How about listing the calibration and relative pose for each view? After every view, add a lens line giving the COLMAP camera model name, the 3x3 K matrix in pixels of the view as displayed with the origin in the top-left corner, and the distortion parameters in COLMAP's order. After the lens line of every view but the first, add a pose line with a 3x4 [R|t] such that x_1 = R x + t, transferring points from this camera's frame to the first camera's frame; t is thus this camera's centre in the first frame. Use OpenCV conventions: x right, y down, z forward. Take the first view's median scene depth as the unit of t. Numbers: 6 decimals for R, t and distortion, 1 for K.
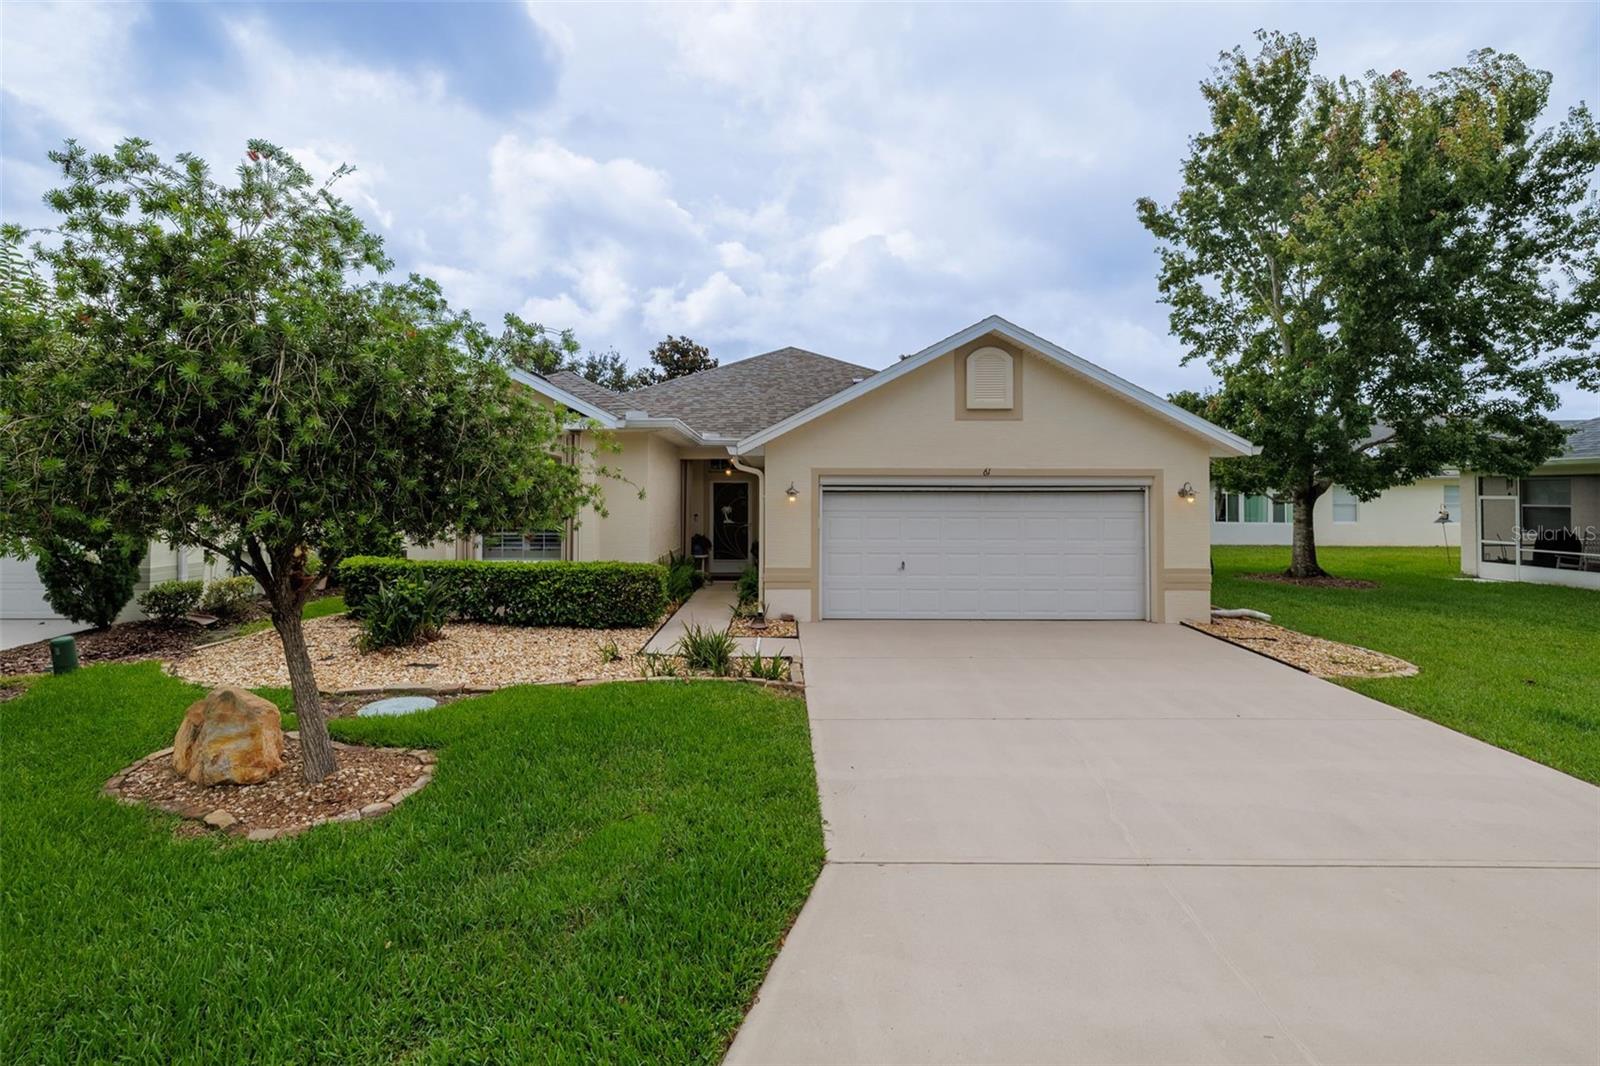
lens RADIAL K [[736.4, 0, 796.1], [0, 736.4, 468.4], [0, 0, 1]] dist [-0.000741, -0.000025]
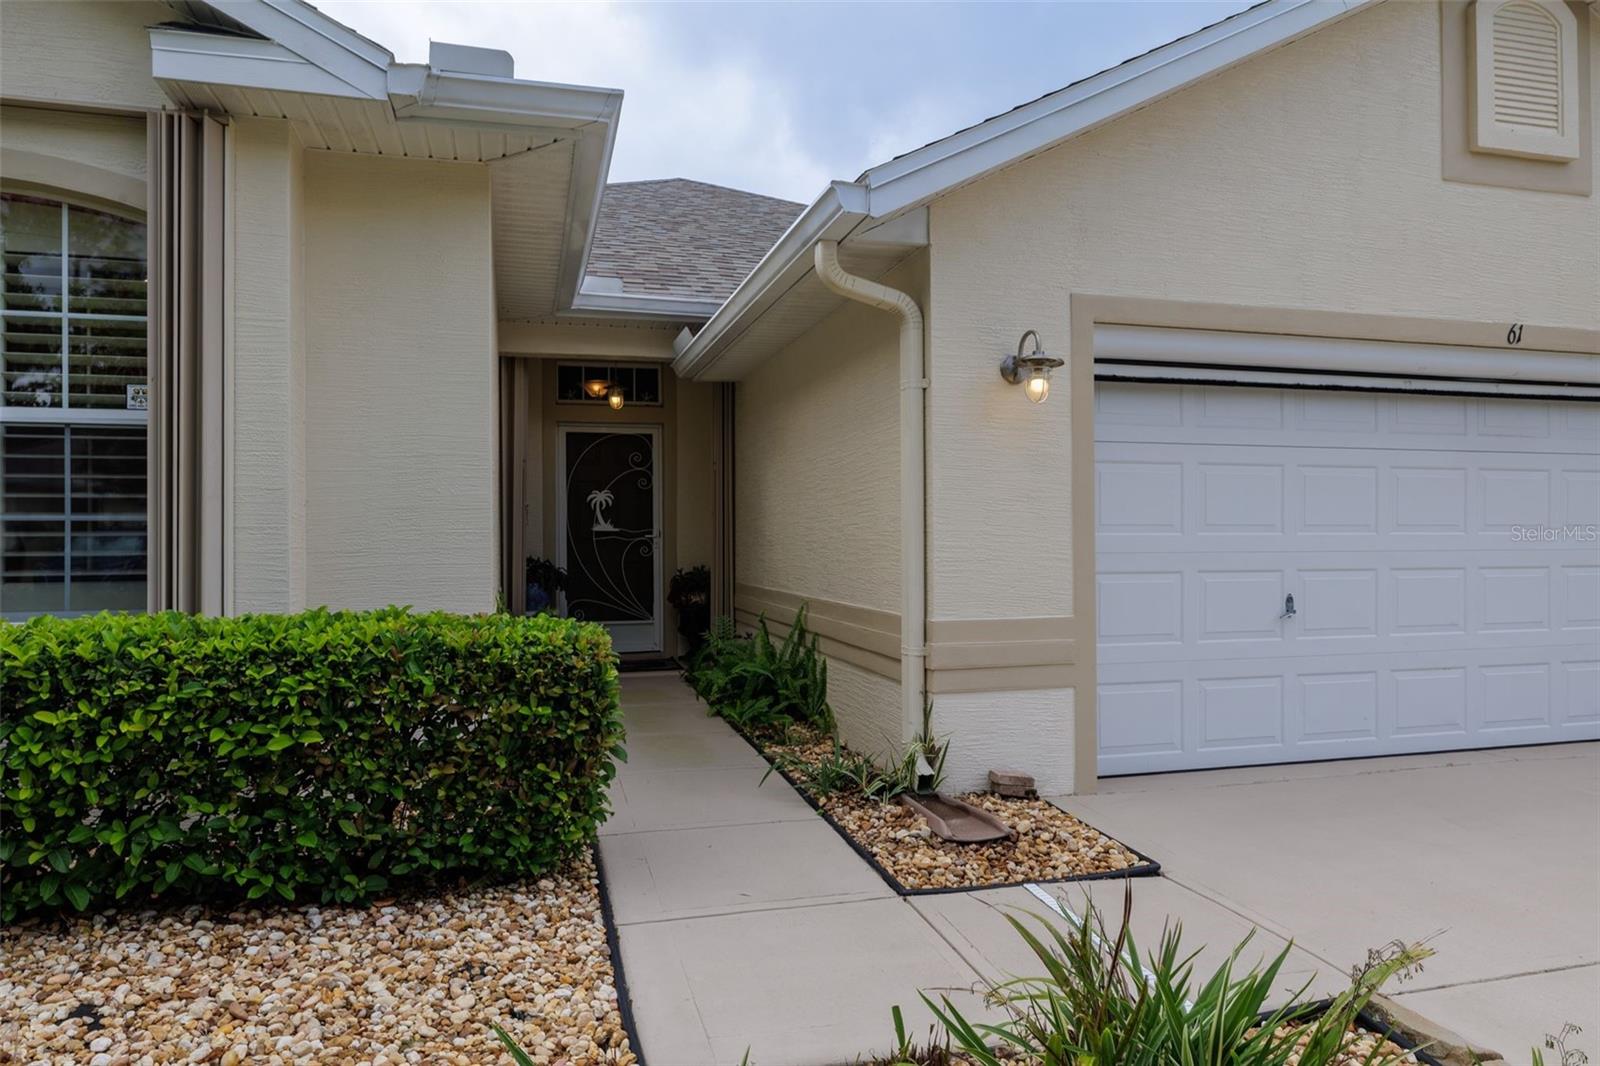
lens RADIAL K [[1025.3, 0, 800.0], [0, 1025.3, 533.0], [0, 0, 1]] dist [-0.002105, 0.002604]
pose [[0.960521, -0.003827, 0.278181, -0.208401], [-0.002021, 0.999783, 0.020733, 0.091089], [-0.278200, -0.020477, 0.960305, 0.624273]]
